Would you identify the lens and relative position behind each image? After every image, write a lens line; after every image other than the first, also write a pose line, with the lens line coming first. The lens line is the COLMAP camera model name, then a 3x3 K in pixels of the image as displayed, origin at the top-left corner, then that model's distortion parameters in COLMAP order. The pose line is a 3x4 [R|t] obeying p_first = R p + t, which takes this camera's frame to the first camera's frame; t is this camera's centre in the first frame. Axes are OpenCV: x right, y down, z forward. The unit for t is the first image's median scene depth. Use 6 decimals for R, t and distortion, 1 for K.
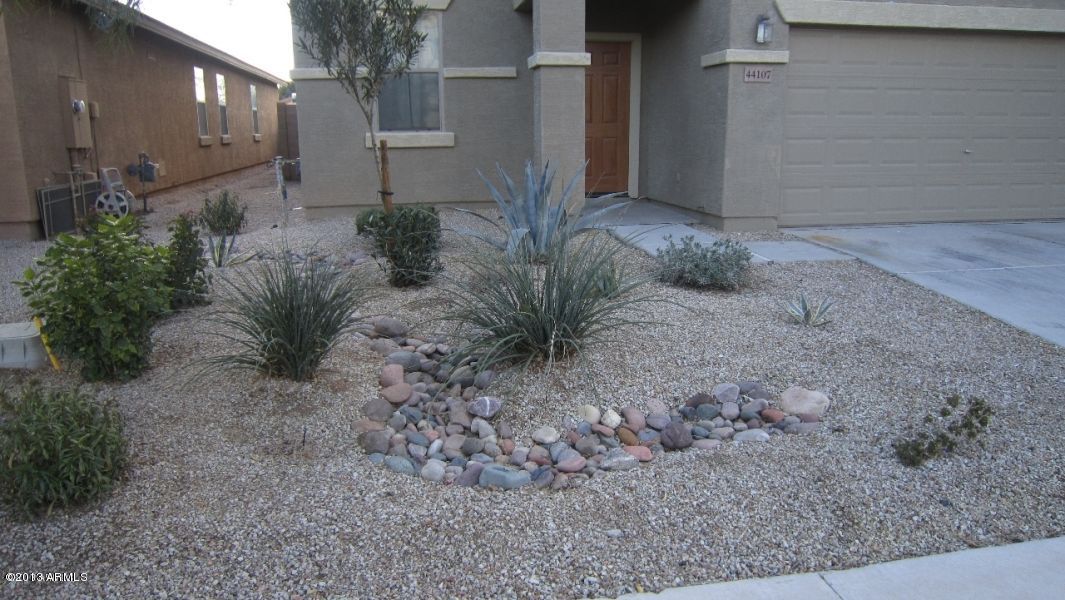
lens RADIAL K [[758.4, 0, 526.6], [0, 758.4, 307.6], [0, 0, 1]] dist [-0.060149, 0.018177]
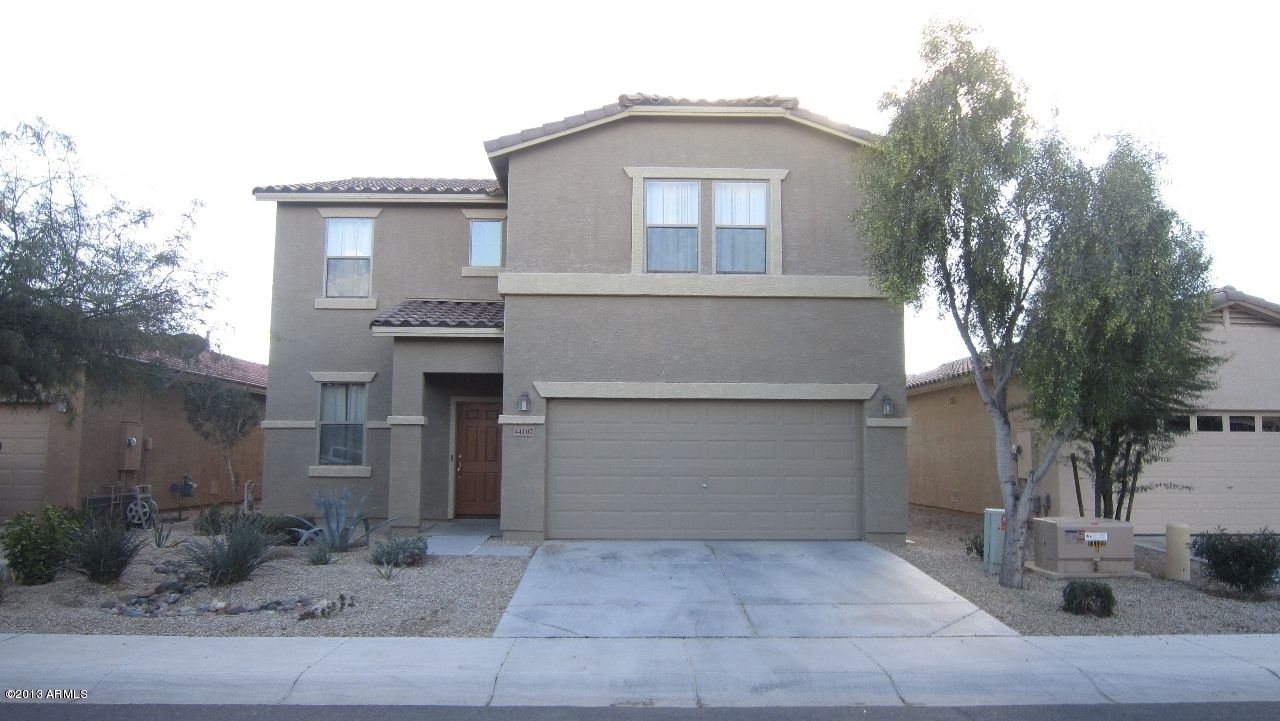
lens RADIAL K [[911.5, 0, 648.5], [0, 911.5, 359.6], [0, 0, 1]] dist [-0.060149, 0.018177]
pose [[0.987815, -0.003240, -0.155600, 0.671196], [-0.048713, 0.943112, -0.328888, 0.103827], [0.147814, 0.332460, 0.931462, -0.536481]]
